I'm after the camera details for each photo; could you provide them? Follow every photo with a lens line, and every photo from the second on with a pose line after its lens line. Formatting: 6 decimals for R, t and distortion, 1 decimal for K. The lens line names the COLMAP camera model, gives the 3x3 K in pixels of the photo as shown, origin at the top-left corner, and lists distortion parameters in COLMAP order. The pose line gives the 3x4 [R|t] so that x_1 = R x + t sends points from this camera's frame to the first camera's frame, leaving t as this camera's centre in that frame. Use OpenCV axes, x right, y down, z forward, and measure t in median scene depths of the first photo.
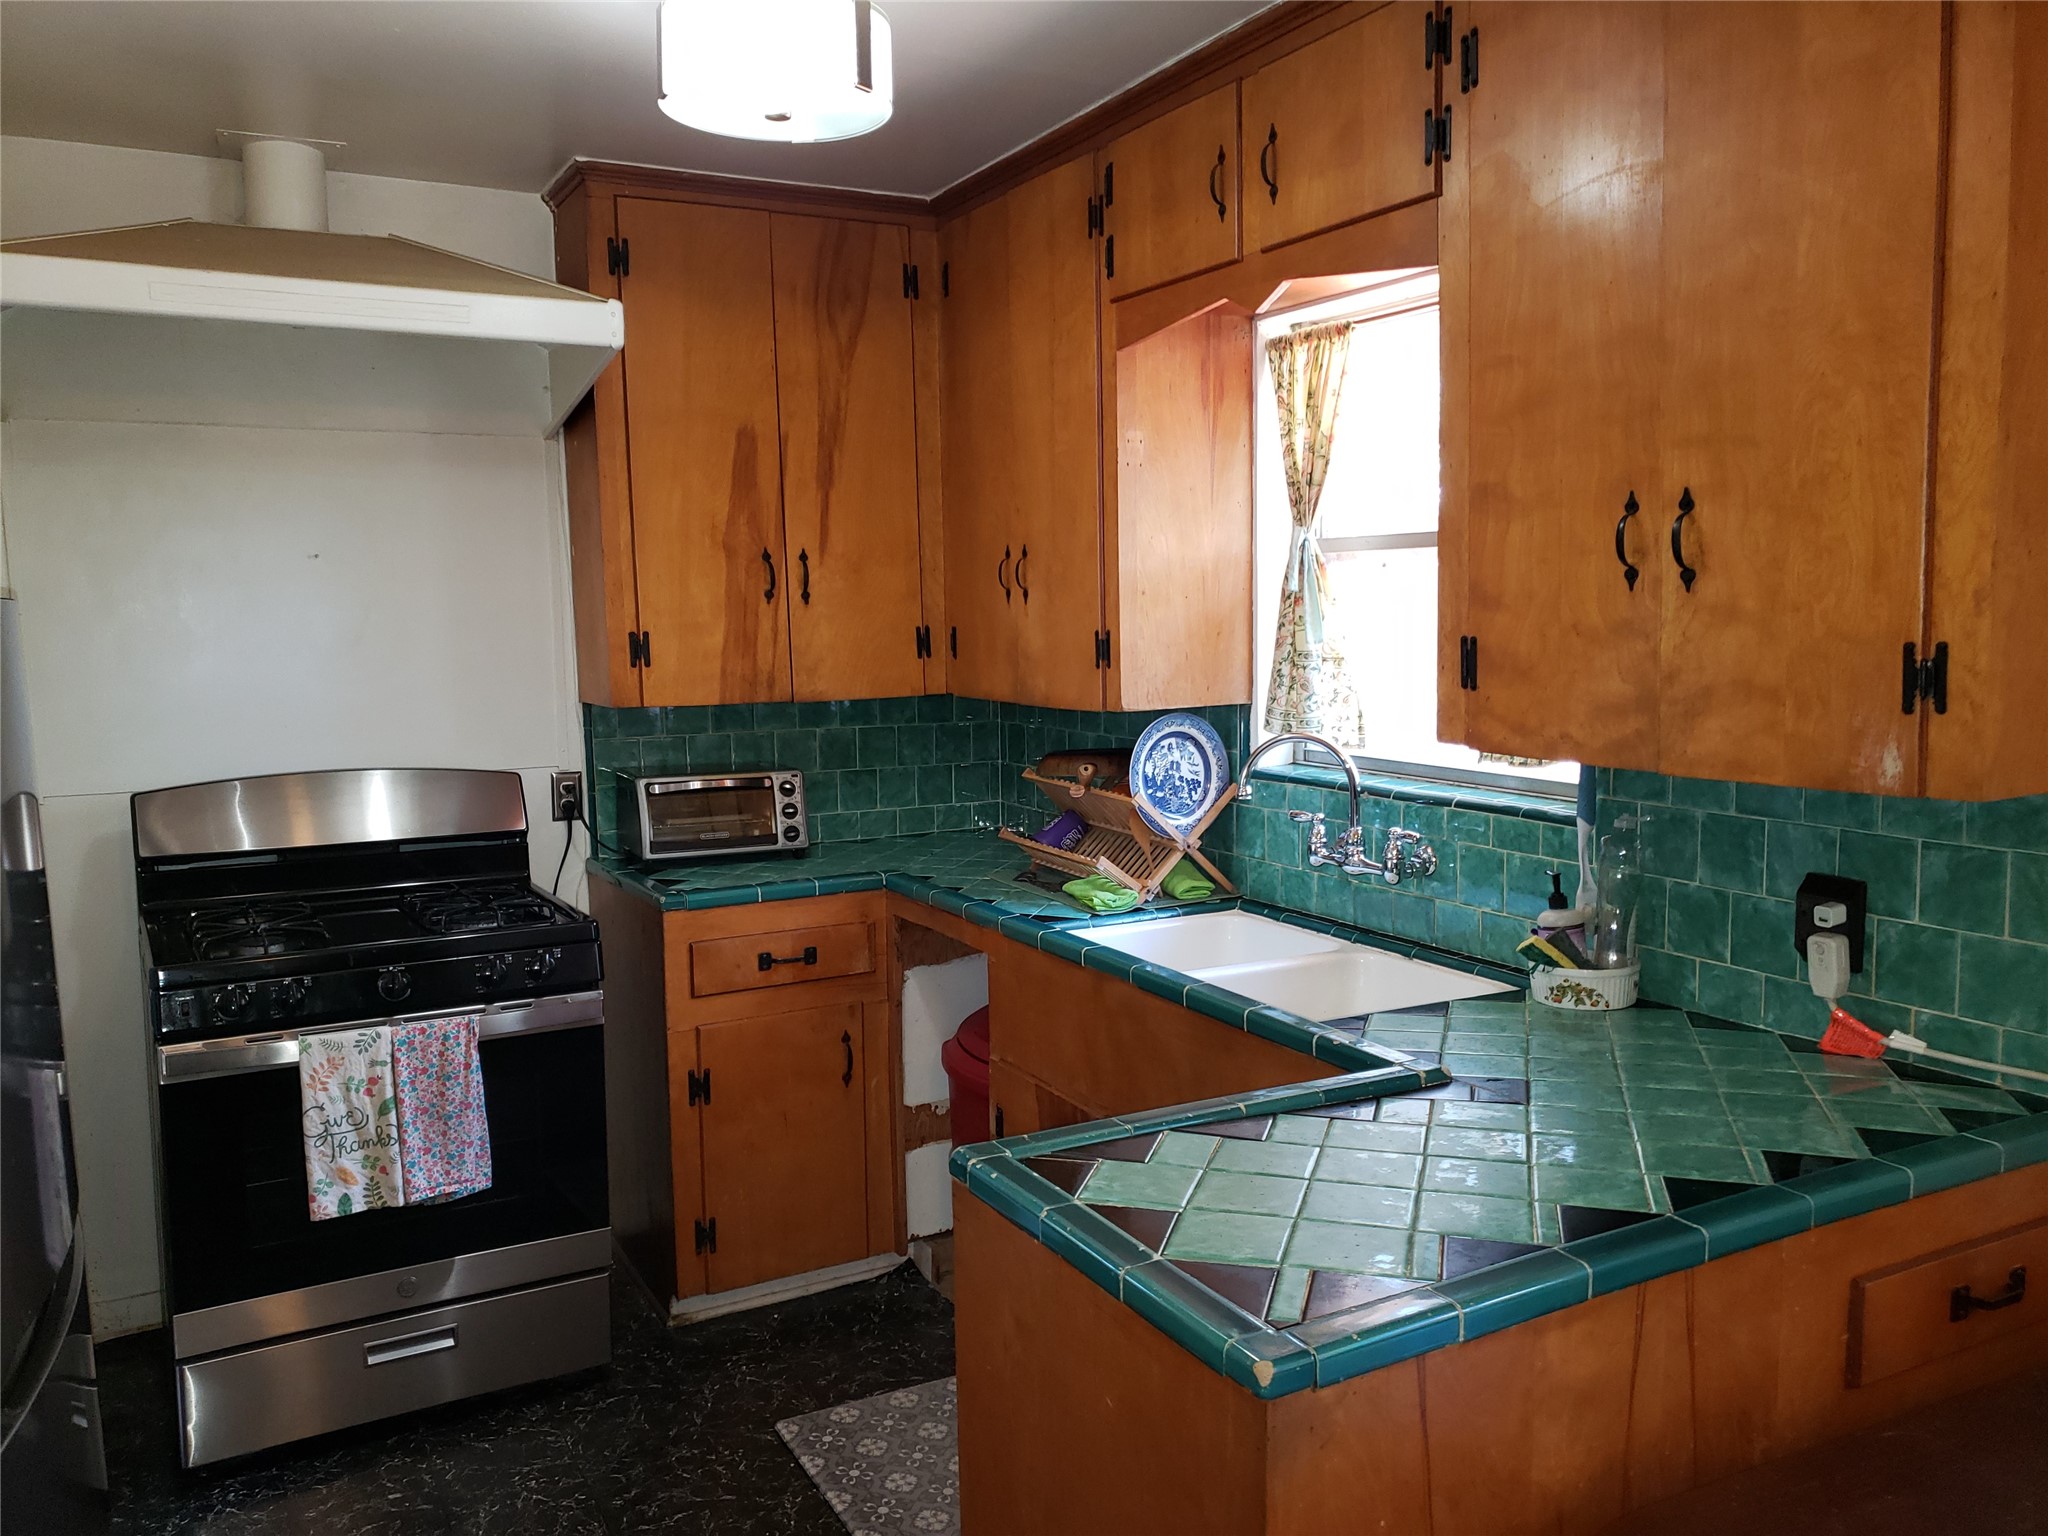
lens RADIAL K [[1591.9, 0, 1036.4], [0, 1591.9, 789.2], [0, 0, 1]] dist [0.075640, -0.086346]
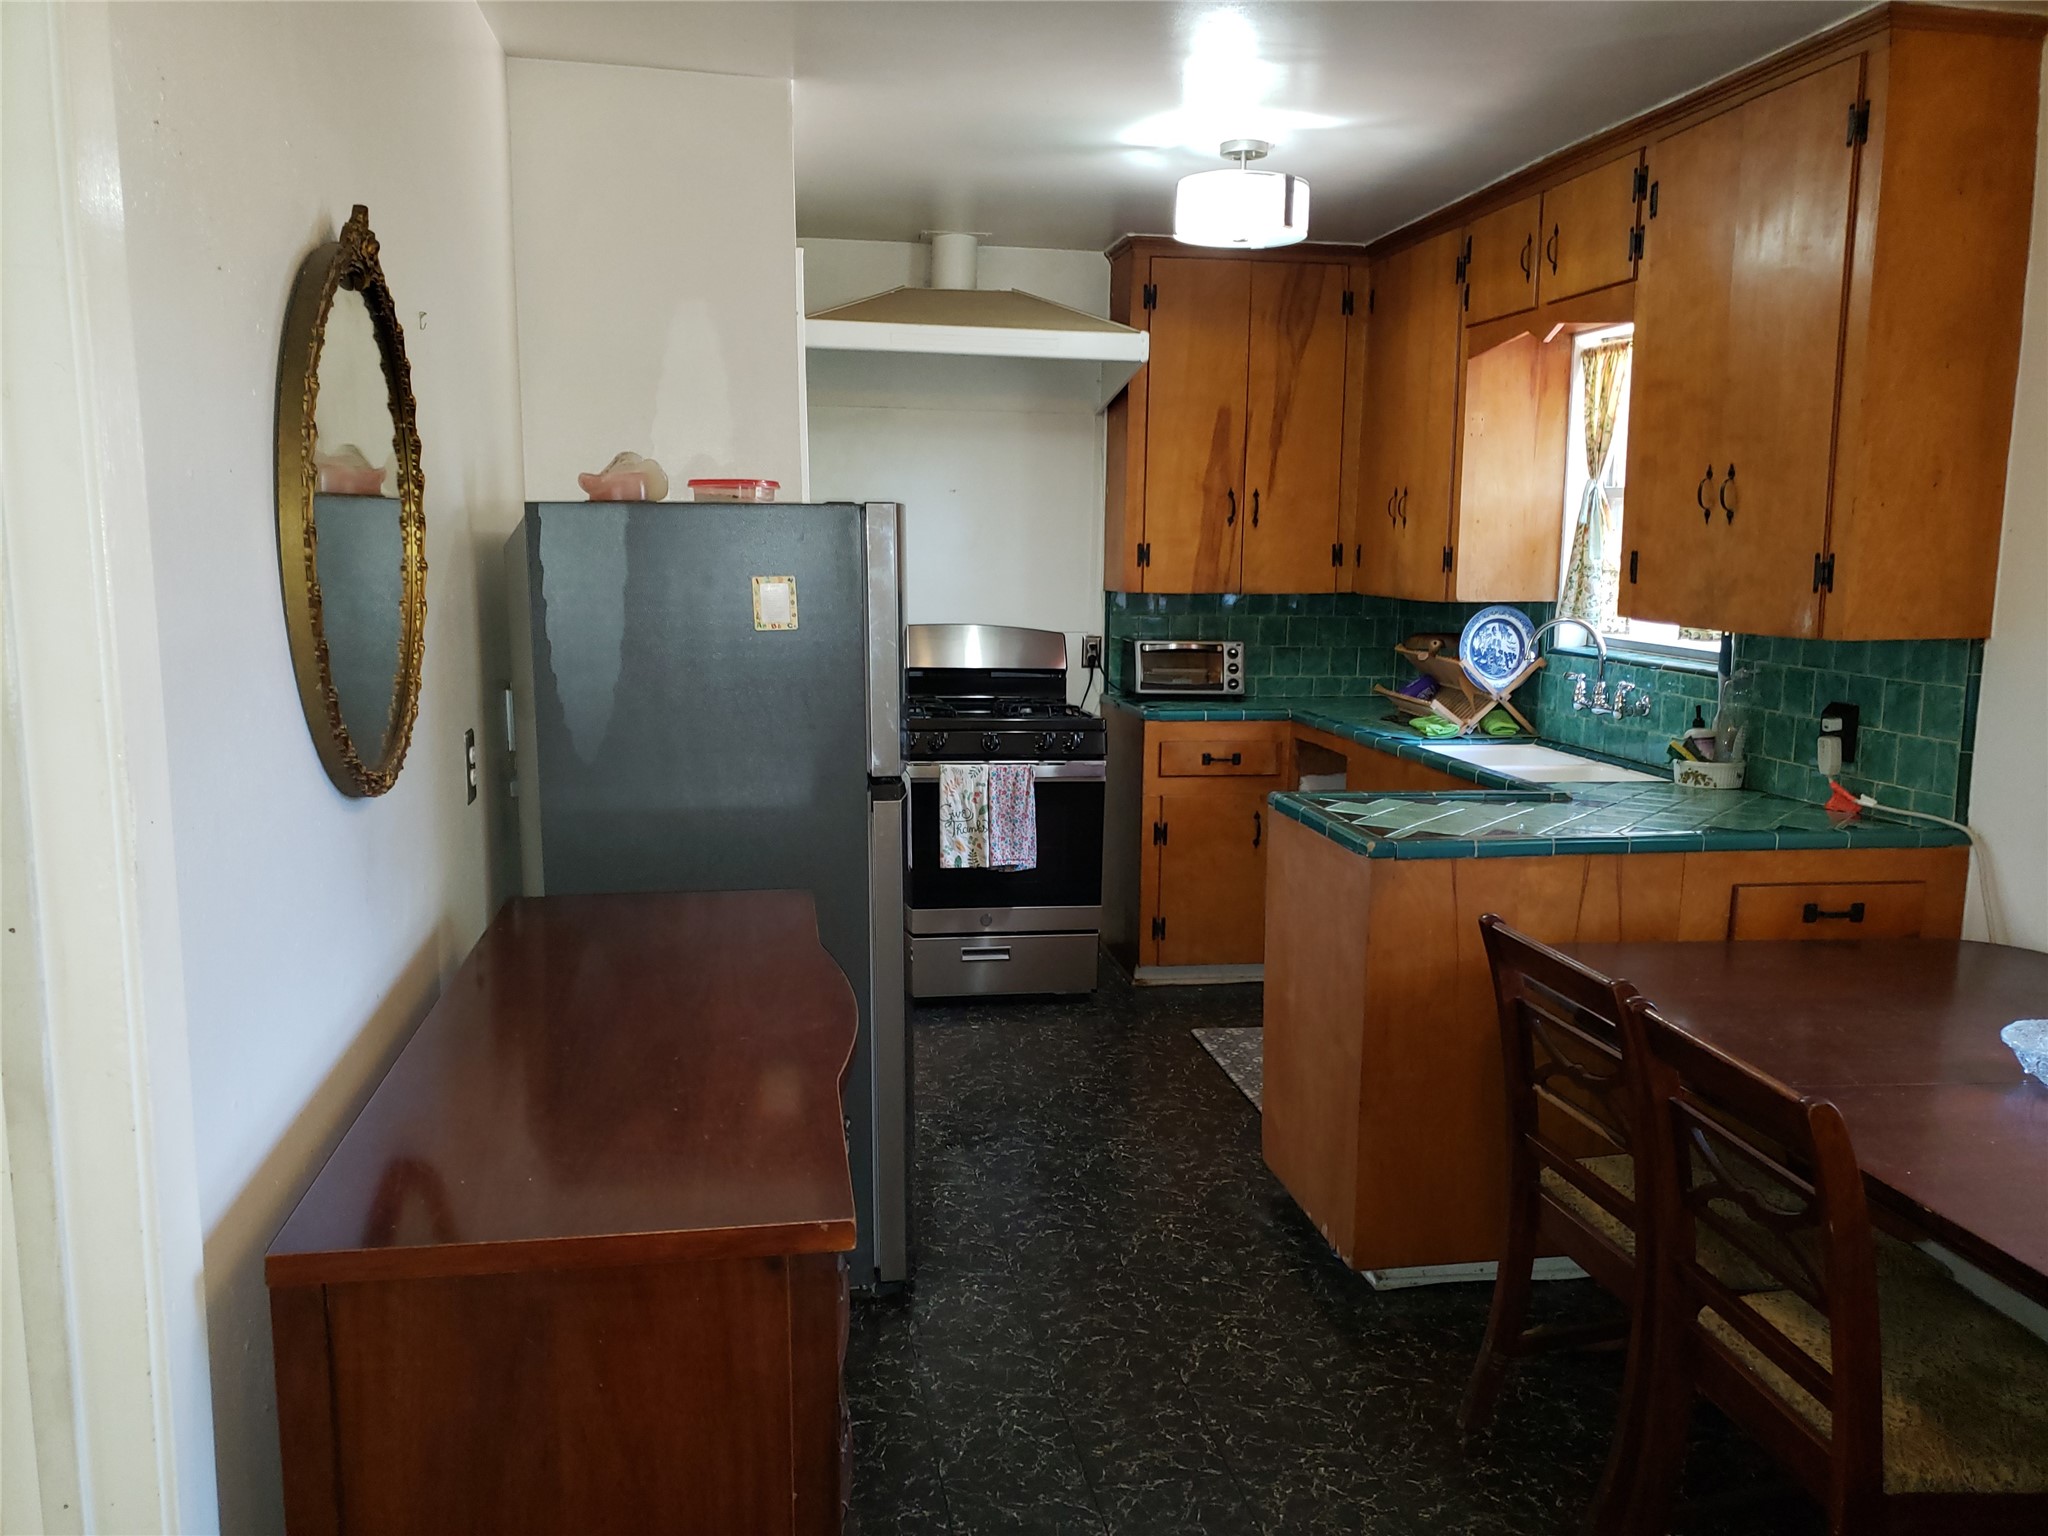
lens RADIAL K [[1591.9, 0, 1007.0], [0, 1591.9, 772.0], [0, 0, 1]] dist [0.075640, -0.086346]
pose [[0.943679, 0.075433, -0.322147, 0.156300], [-0.066344, 0.997030, 0.039118, 0.079623], [0.324141, -0.015542, 0.945881, -0.562062]]
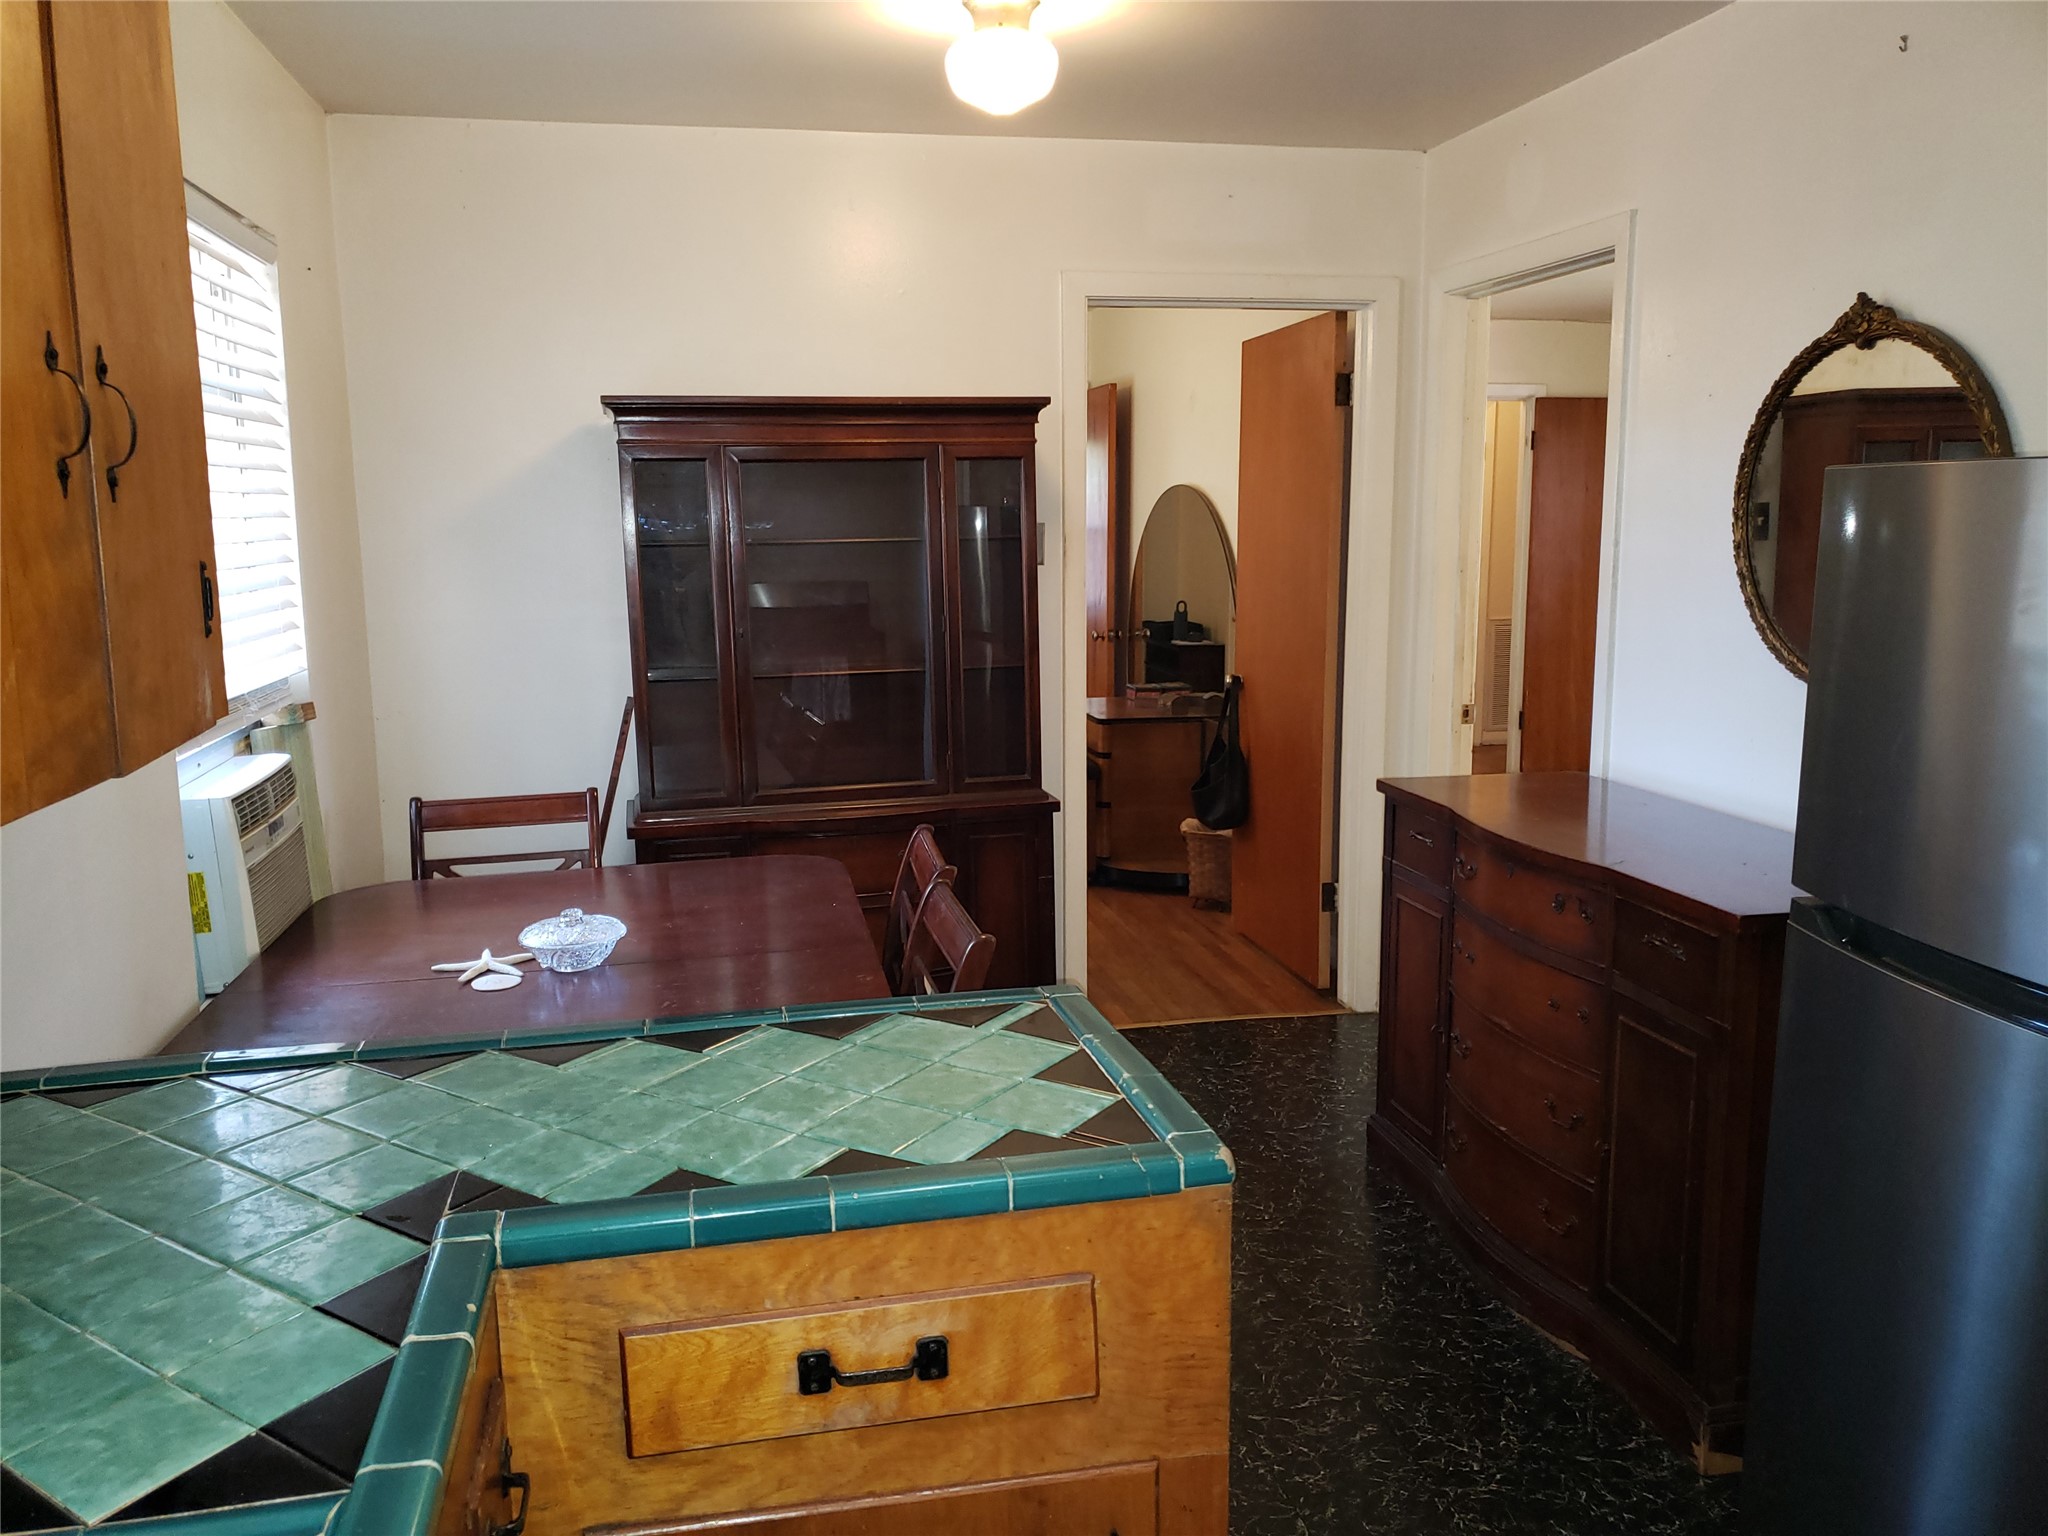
lens RADIAL K [[1591.9, 0, 1025.1], [0, 1591.9, 759.5], [0, 0, 1]] dist [0.075640, -0.086346]
pose [[-0.951544, -0.020514, 0.306827, -0.100576], [0.063781, 0.962910, 0.262176, -0.095886], [-0.300825, 0.269042, -0.914943, 0.862876]]
